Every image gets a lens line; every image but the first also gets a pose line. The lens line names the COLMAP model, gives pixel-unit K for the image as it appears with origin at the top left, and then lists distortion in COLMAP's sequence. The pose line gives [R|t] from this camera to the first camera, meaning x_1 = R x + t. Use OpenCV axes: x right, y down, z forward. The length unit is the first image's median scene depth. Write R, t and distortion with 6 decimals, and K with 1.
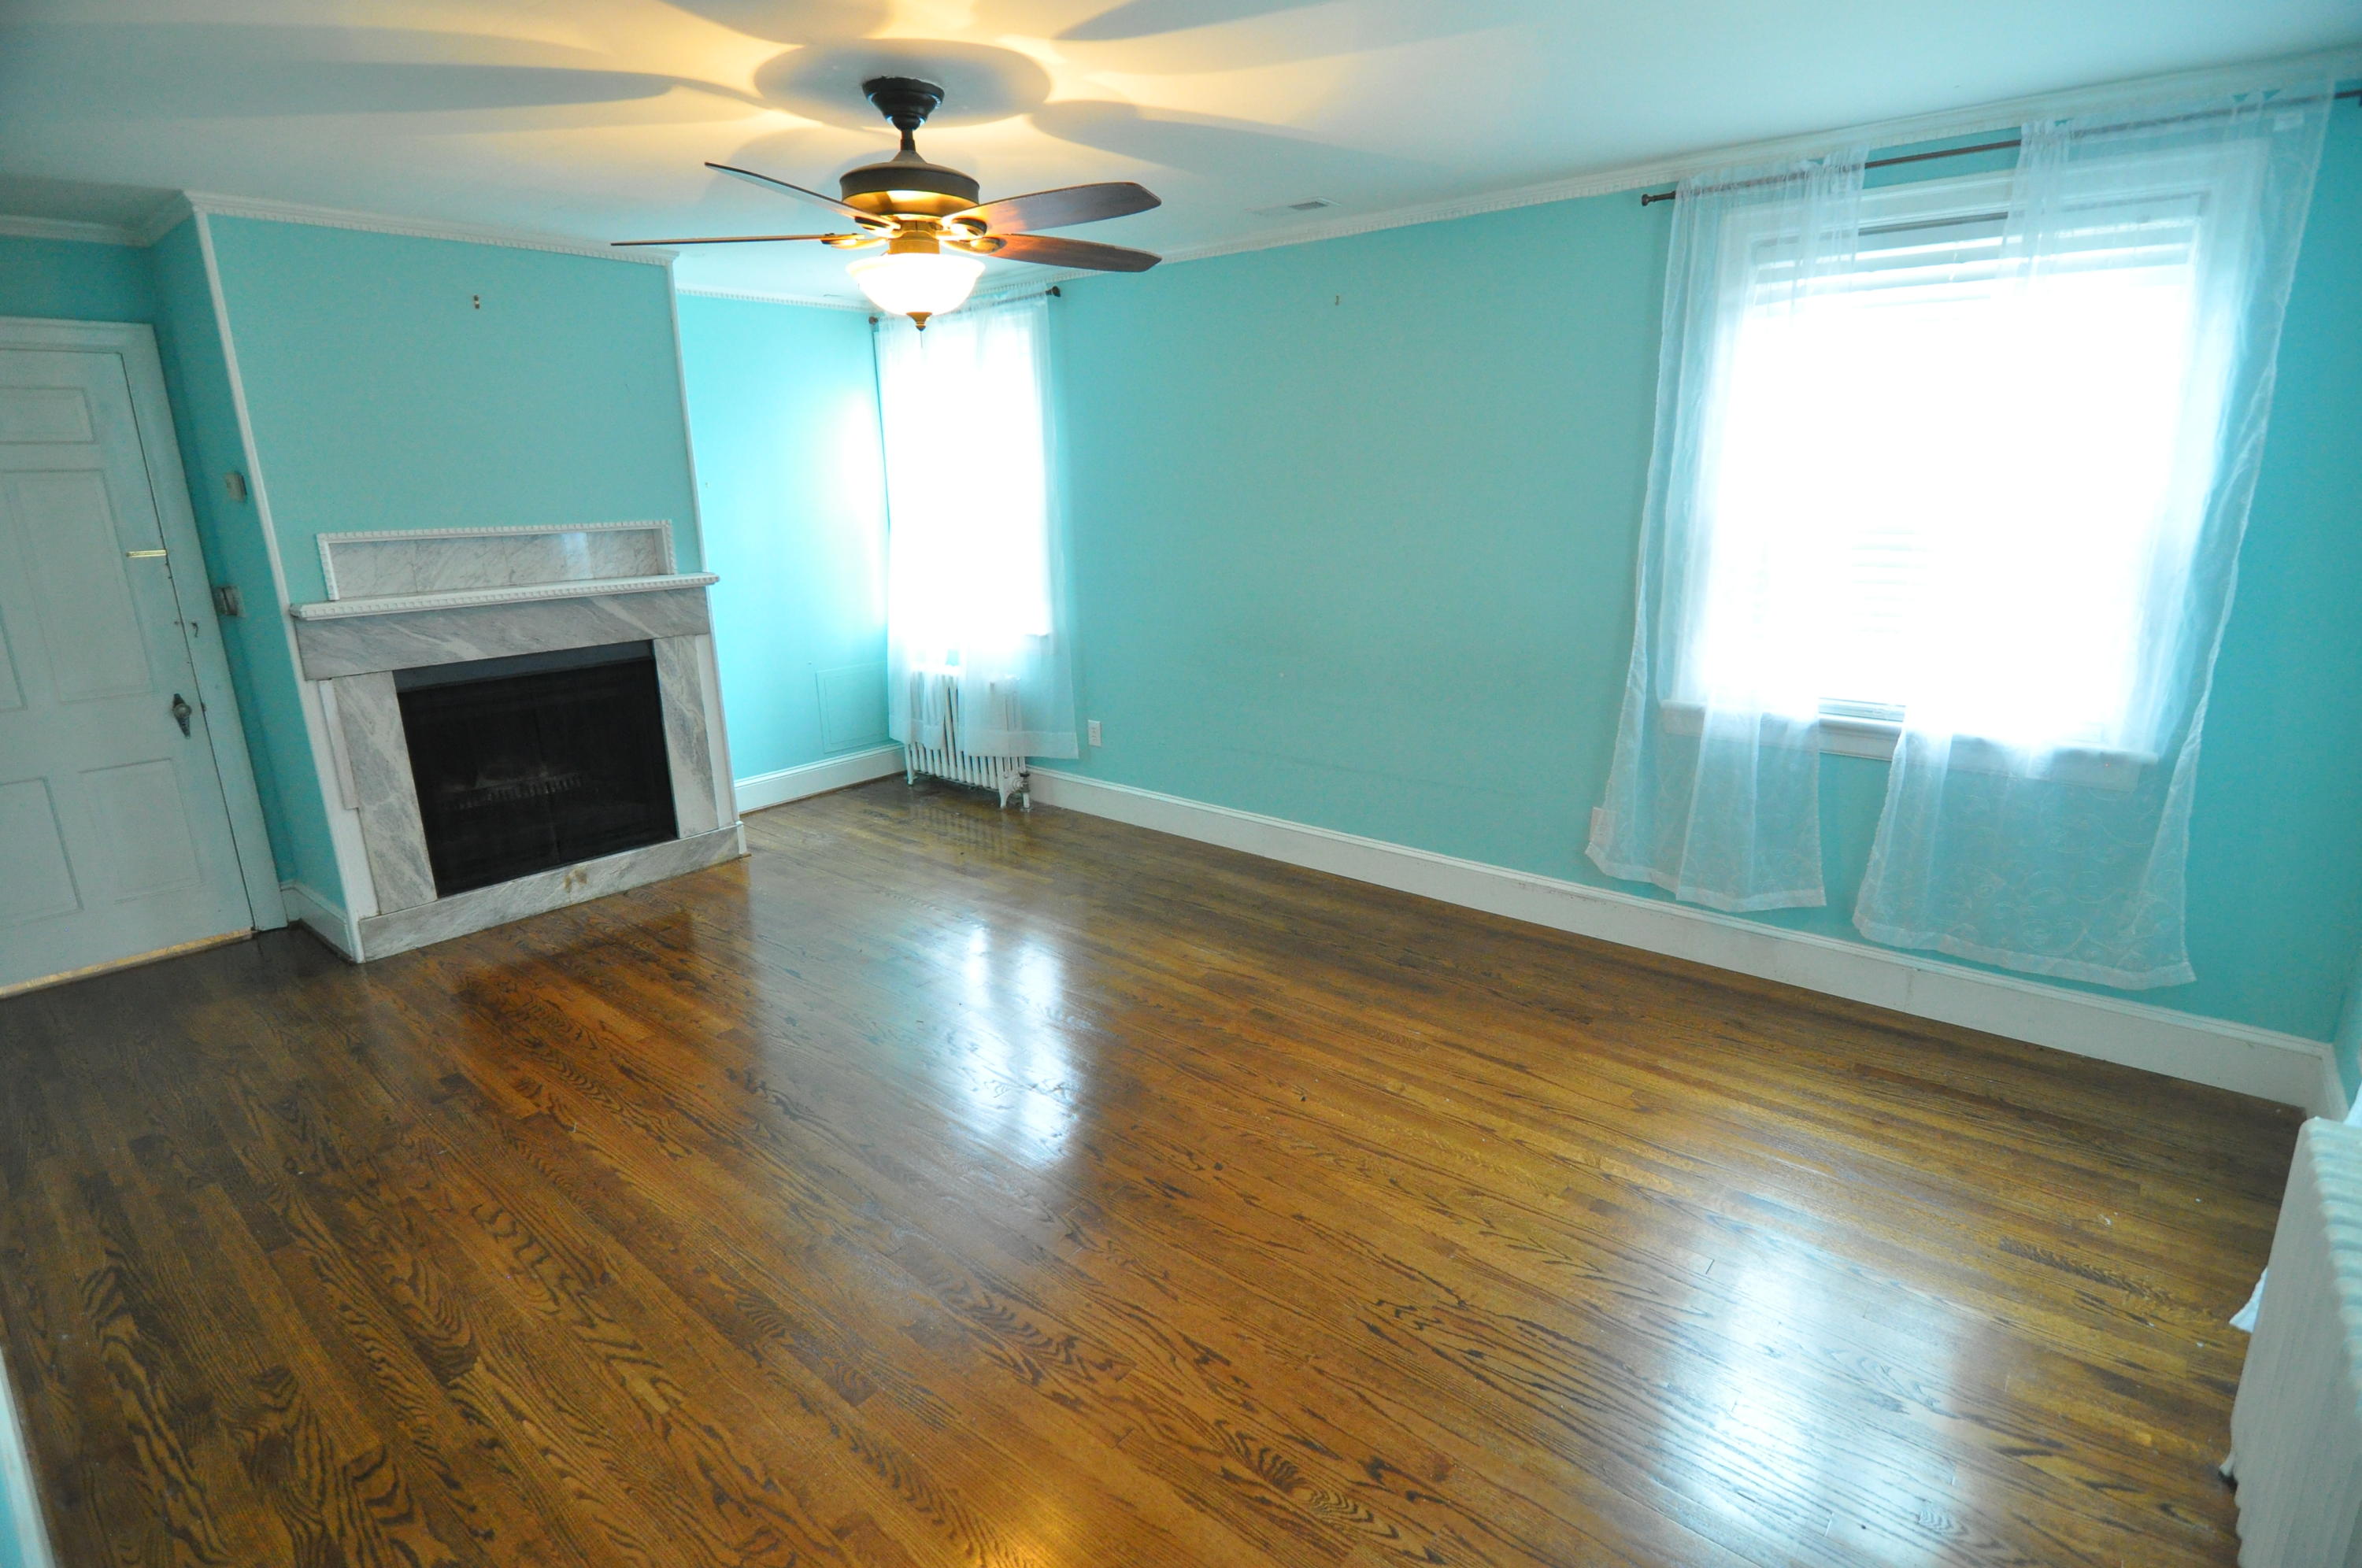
lens RADIAL K [[1136.7, 0, 1174.2], [0, 1136.7, 786.5], [0, 0, 1]] dist [-0.004118, -0.010313]
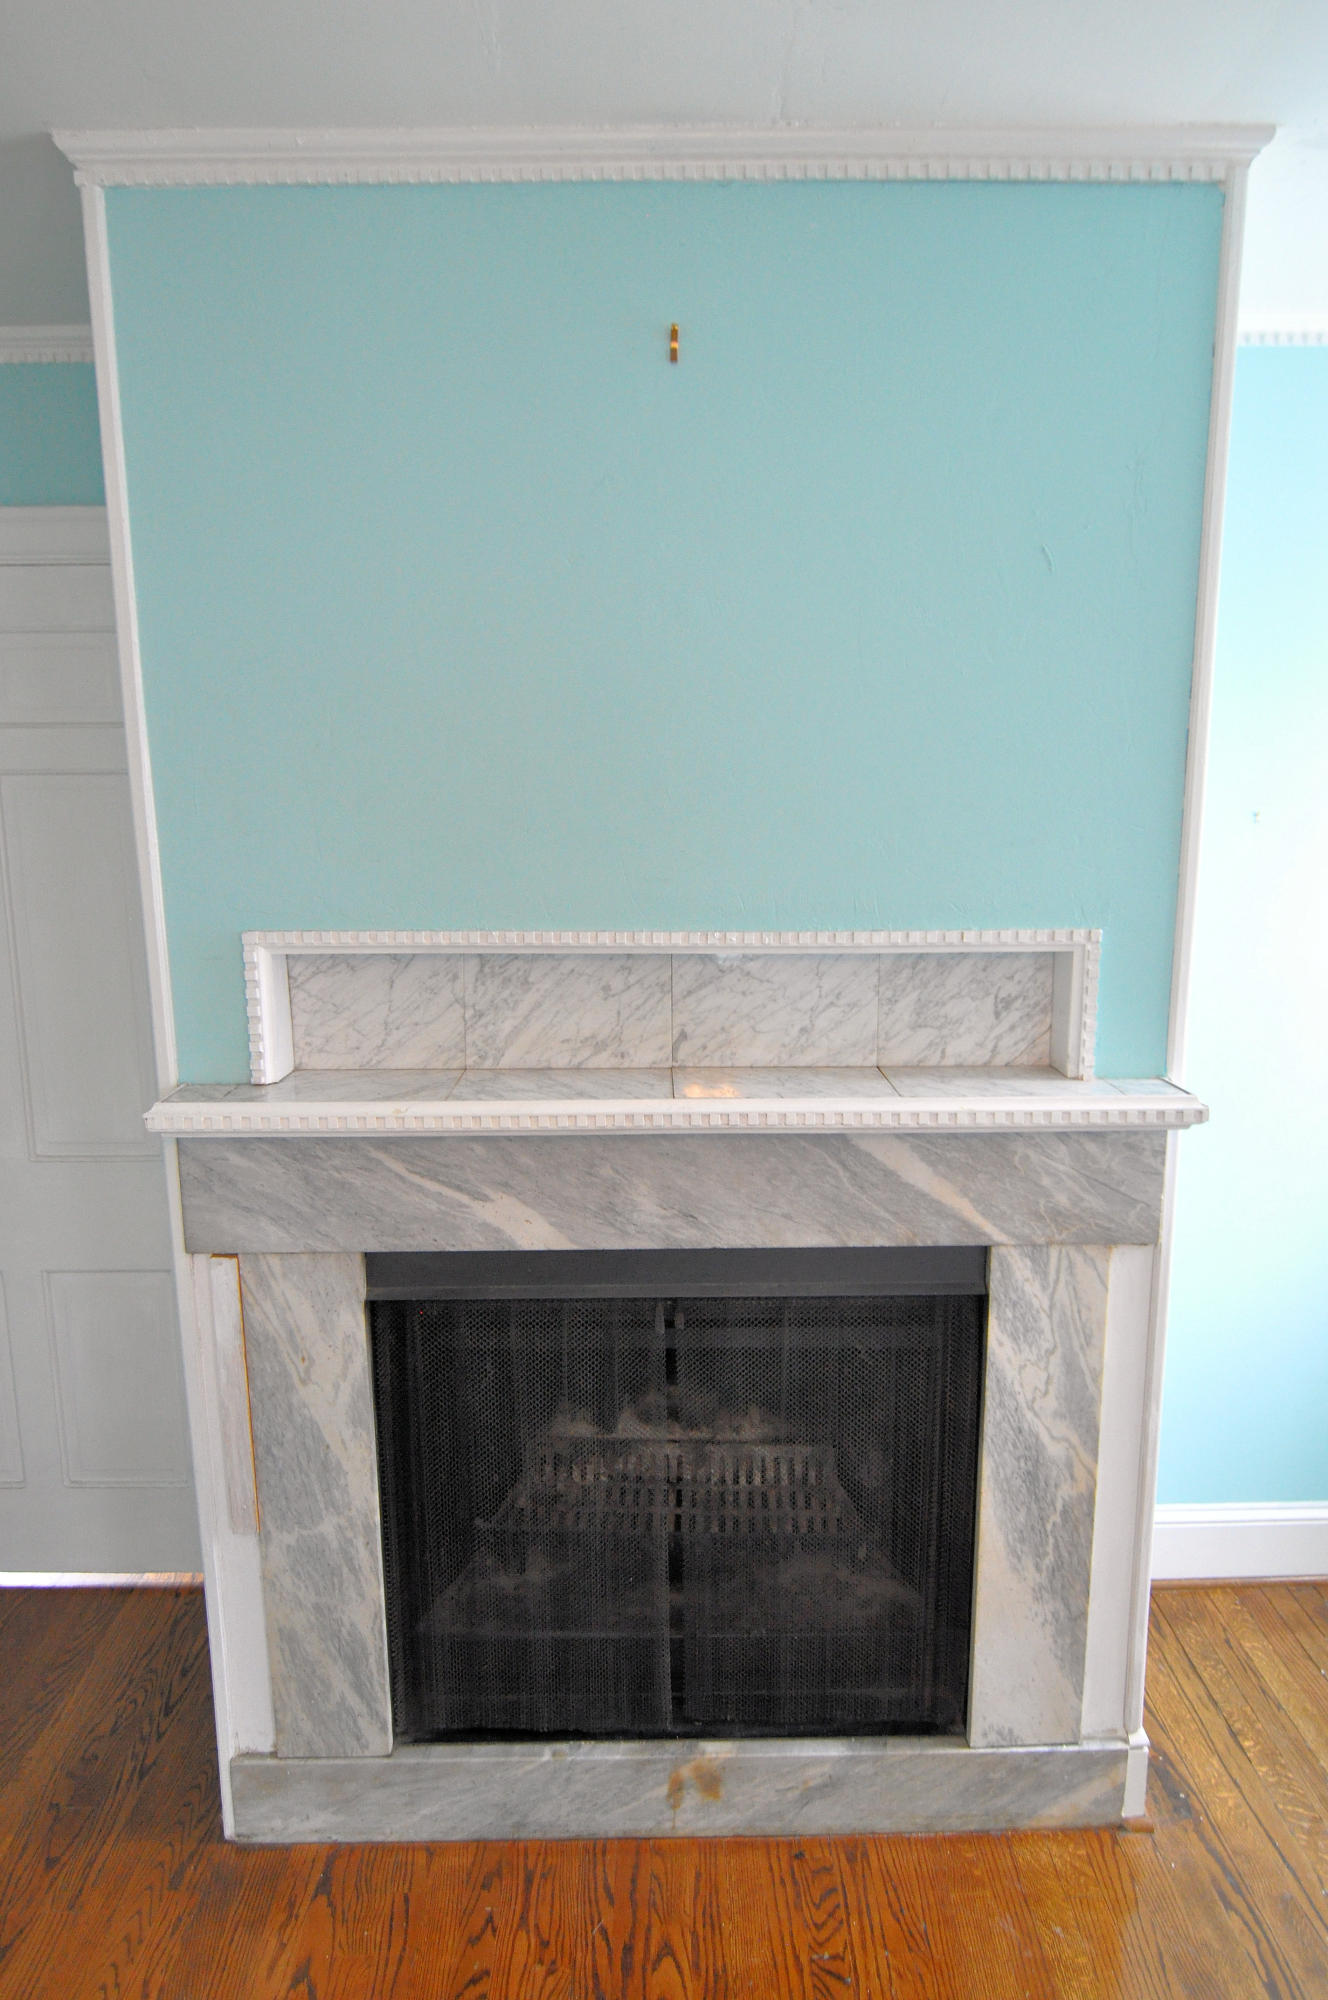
lens RADIAL K [[1240.5, 0, 670.2], [0, 1240.5, 997.4], [0, 0, 1]] dist [-0.004632, -0.002052]
pose [[0.655704, 0.147383, -0.740493, -0.270745], [-0.204709, 0.978729, 0.013531, -0.212976], [0.726737, 0.142713, 0.671928, 0.717194]]
